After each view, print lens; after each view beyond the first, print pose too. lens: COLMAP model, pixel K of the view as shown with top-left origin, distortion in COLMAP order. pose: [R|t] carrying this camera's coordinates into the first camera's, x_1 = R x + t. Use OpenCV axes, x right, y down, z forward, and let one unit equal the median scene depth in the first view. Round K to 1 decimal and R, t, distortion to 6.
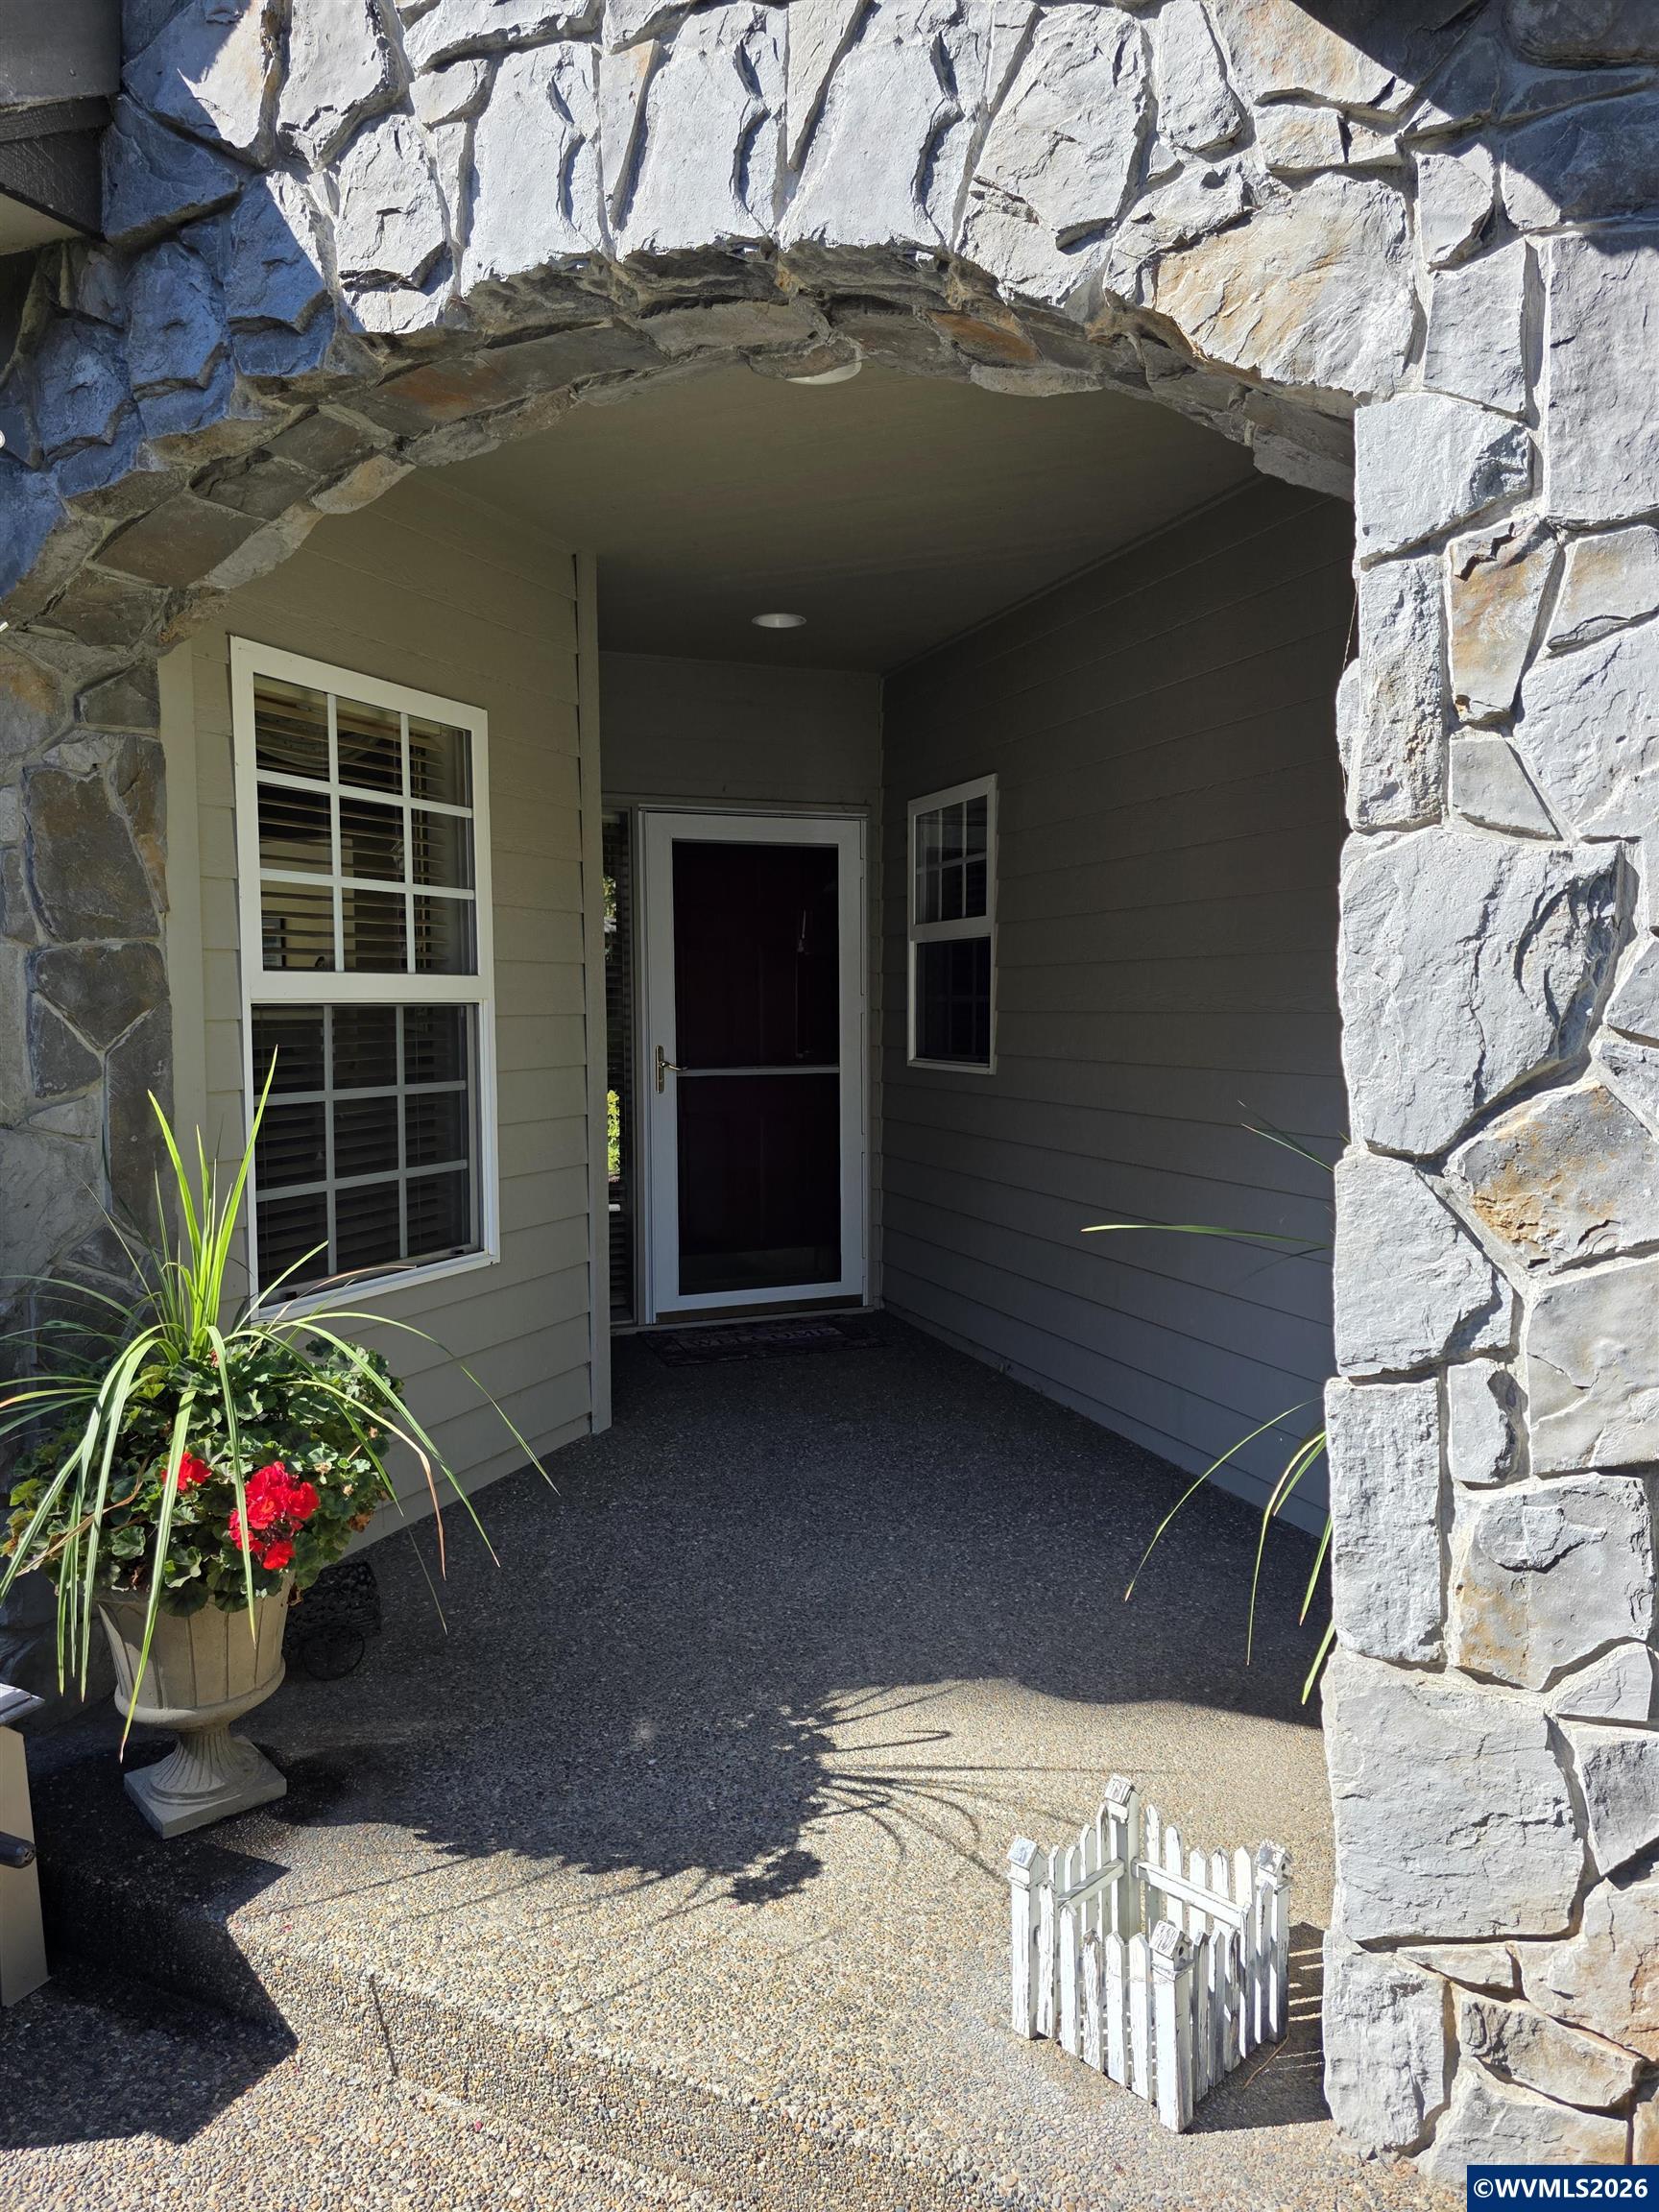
lens RADIAL K [[1476.7, 0, 835.5], [0, 1476.7, 1075.2], [0, 0, 1]] dist [0.075822, -0.073458]
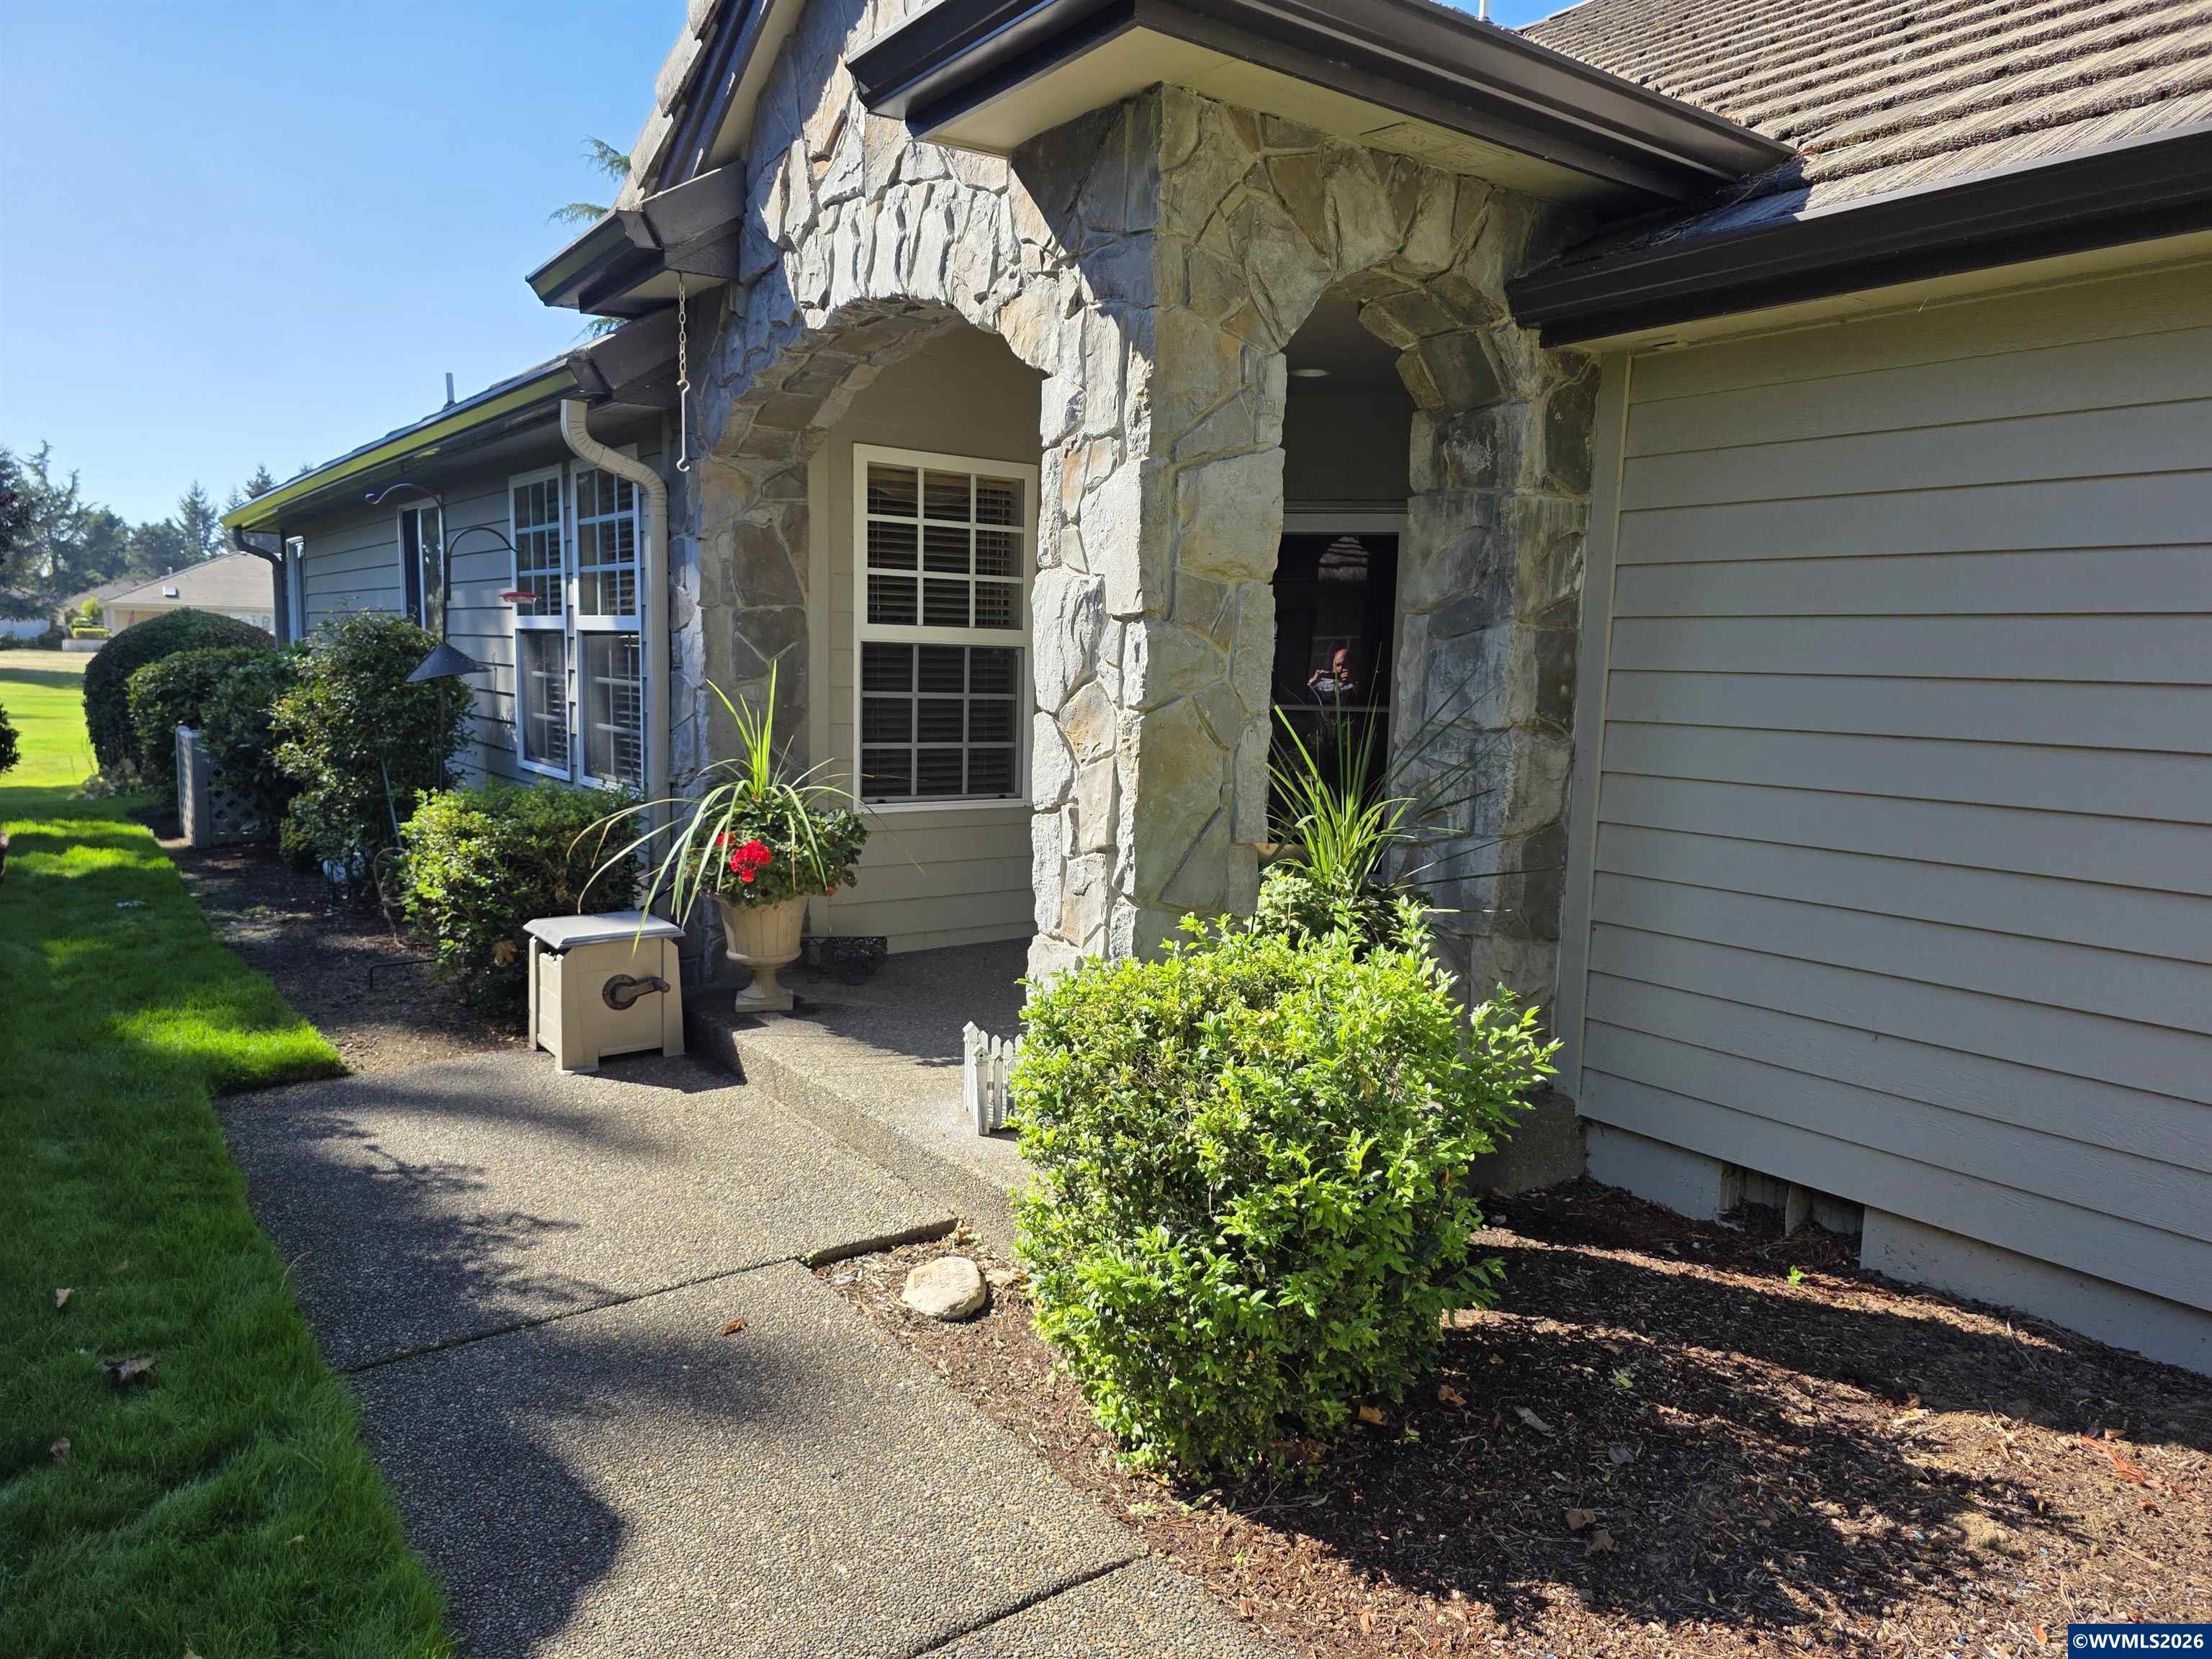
lens RADIAL K [[1476.7, 0, 1106.0], [0, 1476.7, 829.5], [0, 0, 1]] dist [0.075822, -0.073458]
pose [[0.867205, 0.088524, -0.490020, 1.203449], [-0.058662, 0.995381, 0.076001, 0.041804], [0.494484, -0.037163, 0.868392, -0.703911]]
